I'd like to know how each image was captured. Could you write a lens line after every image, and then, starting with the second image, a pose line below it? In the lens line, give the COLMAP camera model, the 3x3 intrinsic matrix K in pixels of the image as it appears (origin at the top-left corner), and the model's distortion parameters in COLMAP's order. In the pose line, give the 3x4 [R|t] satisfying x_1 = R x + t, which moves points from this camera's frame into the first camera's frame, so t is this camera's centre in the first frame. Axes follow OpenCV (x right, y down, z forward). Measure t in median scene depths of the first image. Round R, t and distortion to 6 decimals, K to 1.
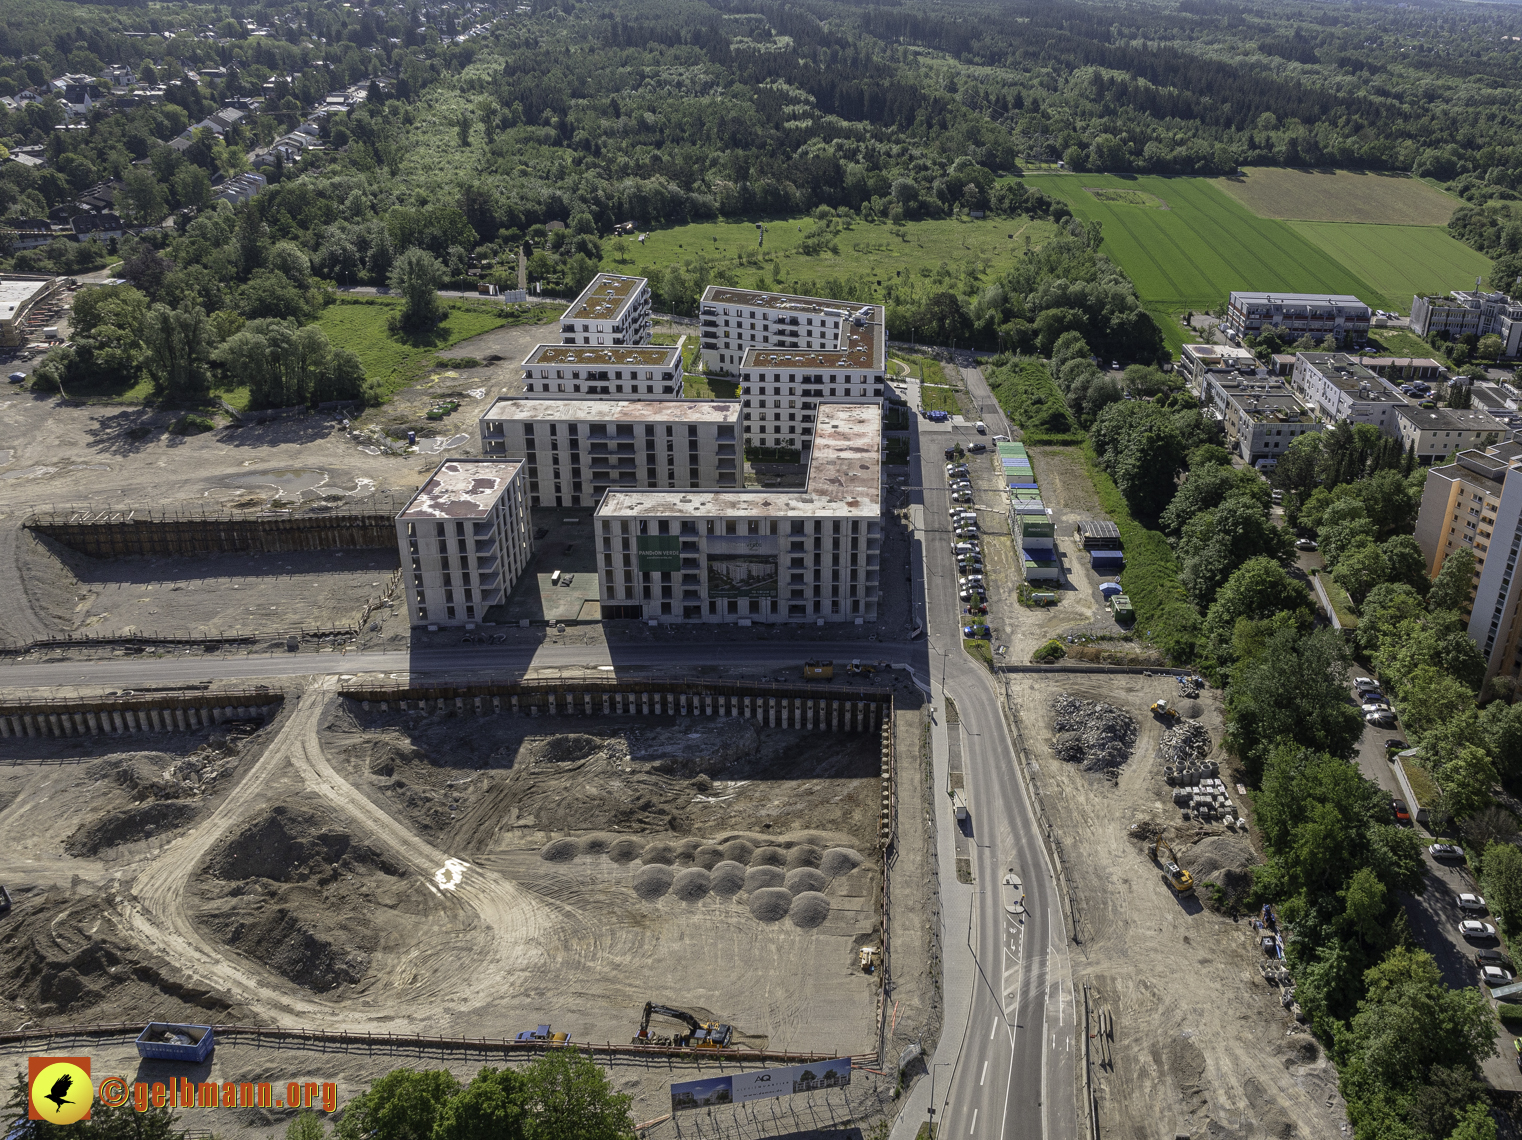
lens RADIAL K [[1230.8, 0, 995.4], [0, 1230.8, 474.6], [0, 0, 1]] dist [-0.030435, -0.001268]
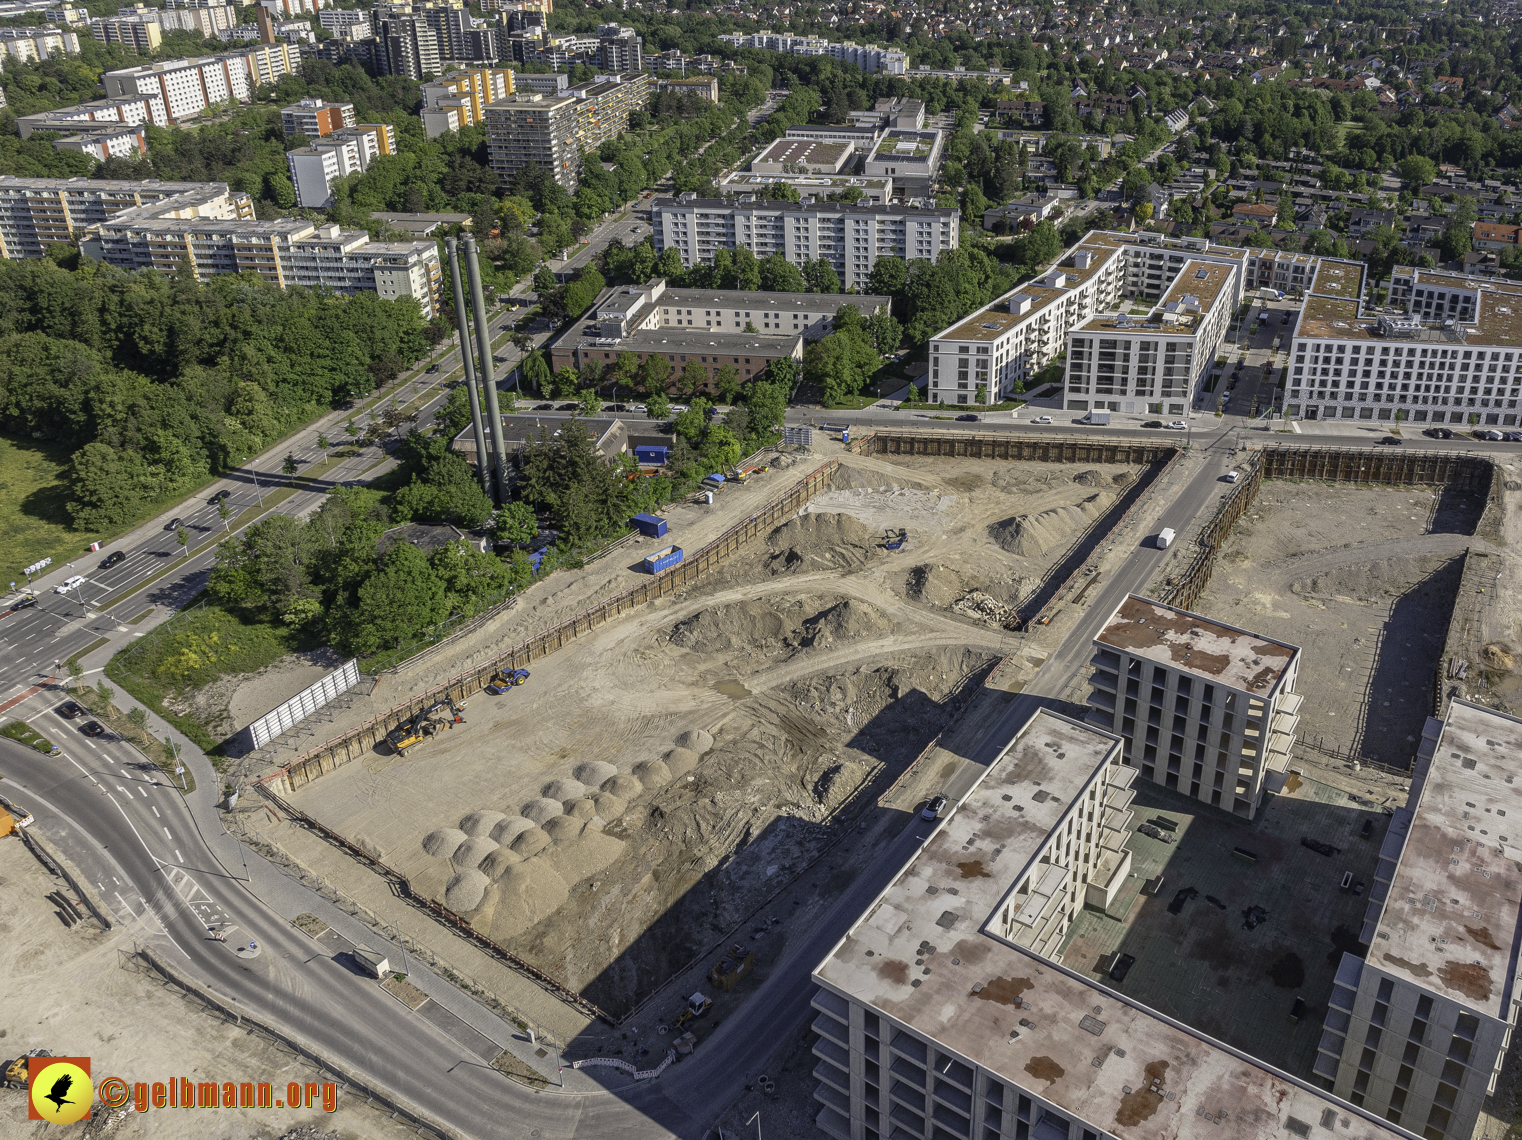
lens RADIAL K [[1240.7, 0, 983.1], [0, 1240.7, 460.1], [0, 0, 1]] dist [-0.028786, -0.001279]
pose [[-0.579586, 0.260982, -0.771990, 0.227539], [-0.388553, 0.744210, 0.543303, -0.472045], [0.716315, 0.614850, -0.329928, 1.146415]]
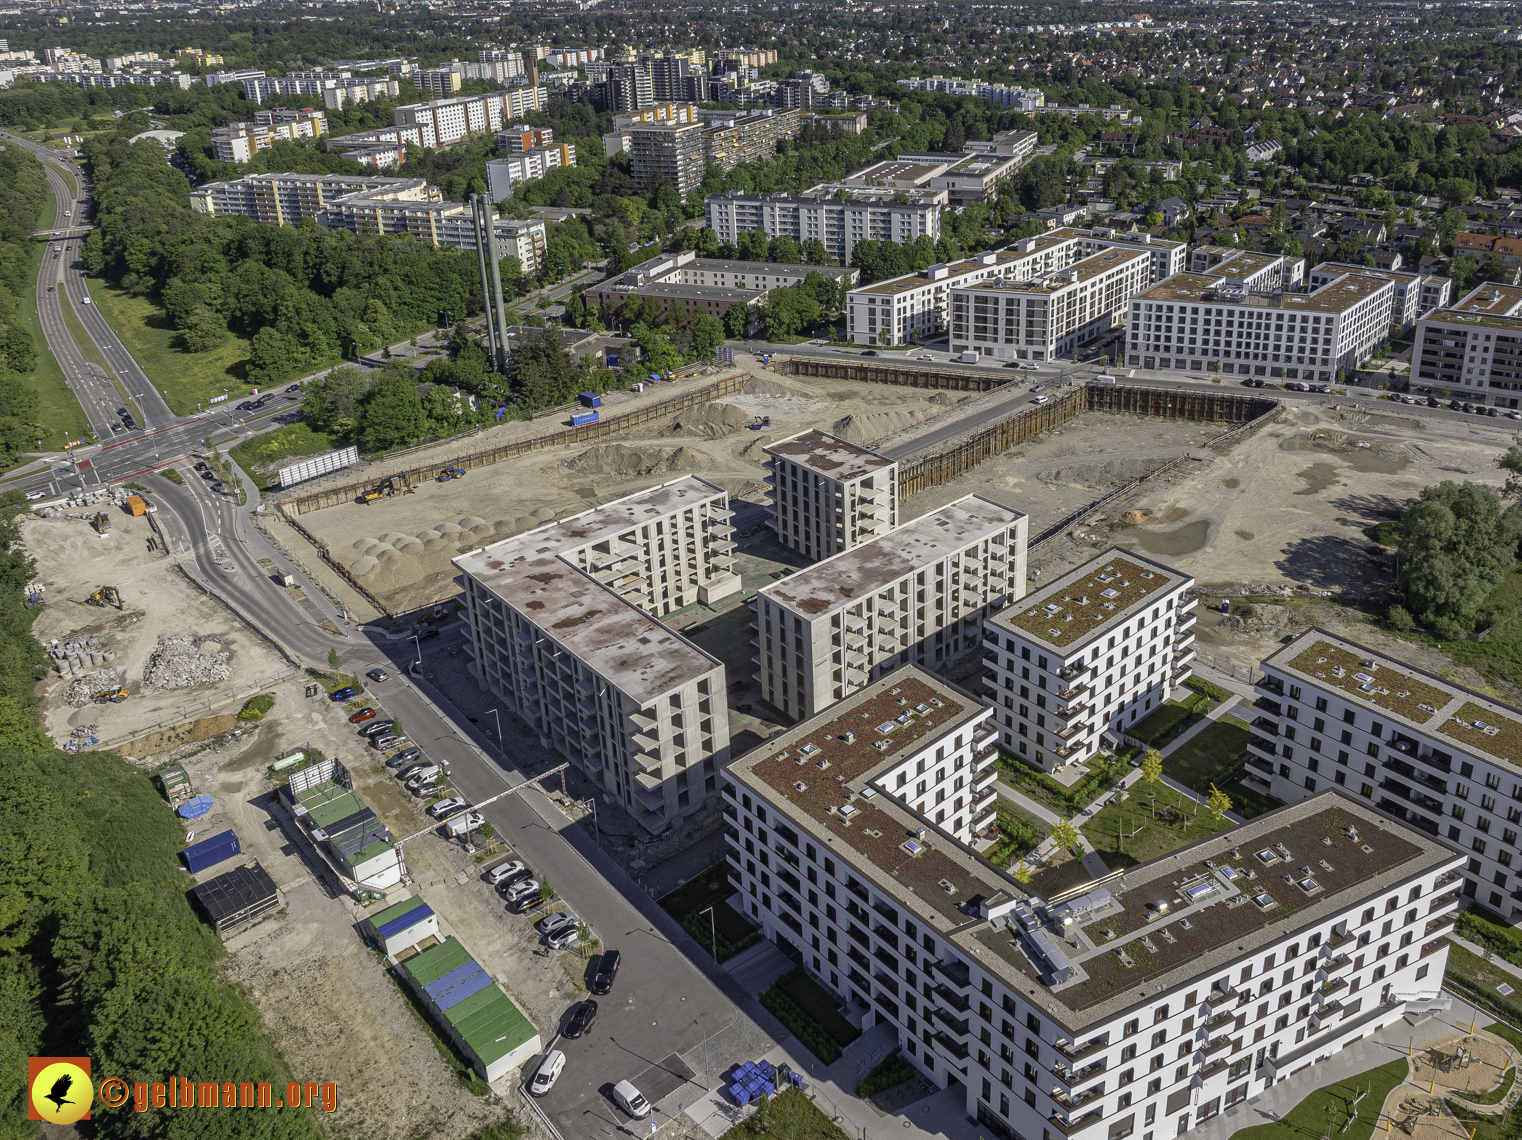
lens RADIAL K [[1245.8, 0, 906.3], [0, 1245.8, 408.7], [0, 0, 1]] dist [-0.009500, -0.005857]
pose [[-0.780876, 0.161643, -0.603410, 0.197524], [-0.285799, 0.766477, 0.575180, -0.731192], [0.555474, 0.621598, -0.552326, 1.724104]]
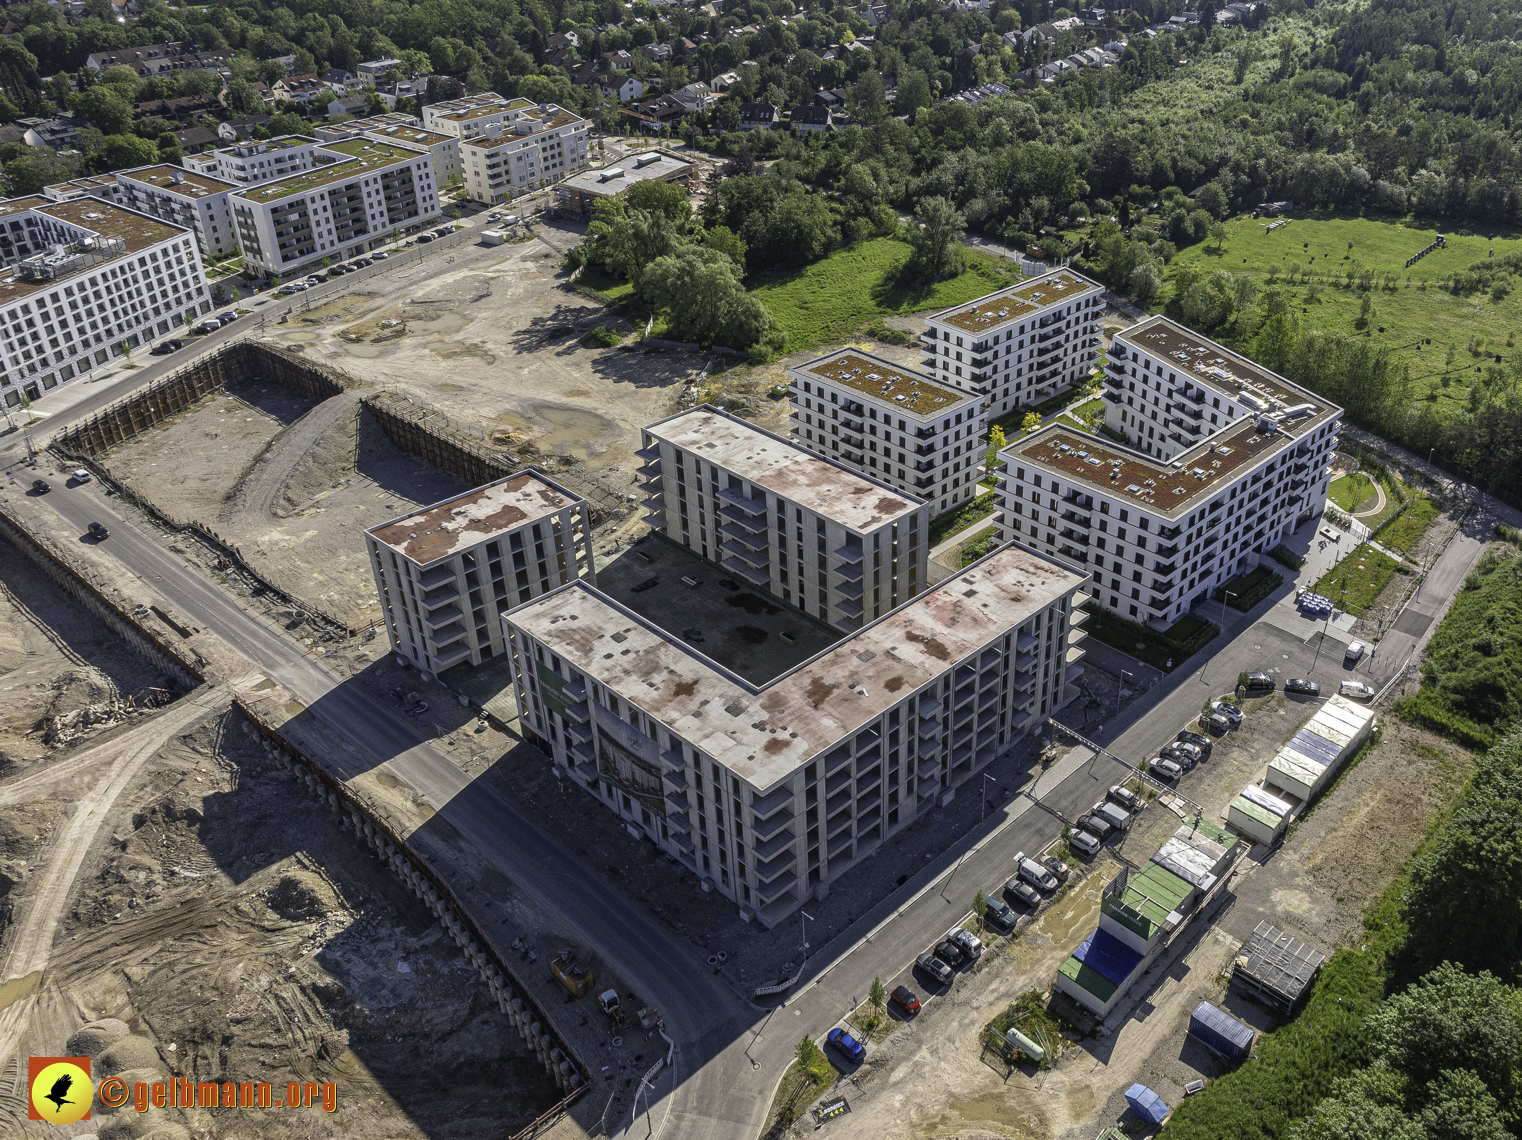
lens RADIAL K [[1240.0, 0, 989.0], [0, 1240.0, 461.7], [0, 0, 1]] dist [-0.039115, 0.006426]
pose [[0.697466, 0.305863, -0.648066, 0.344917], [-0.278063, 0.948994, 0.148631, -0.254001], [0.660472, 0.076538, 0.746940, 0.638354]]
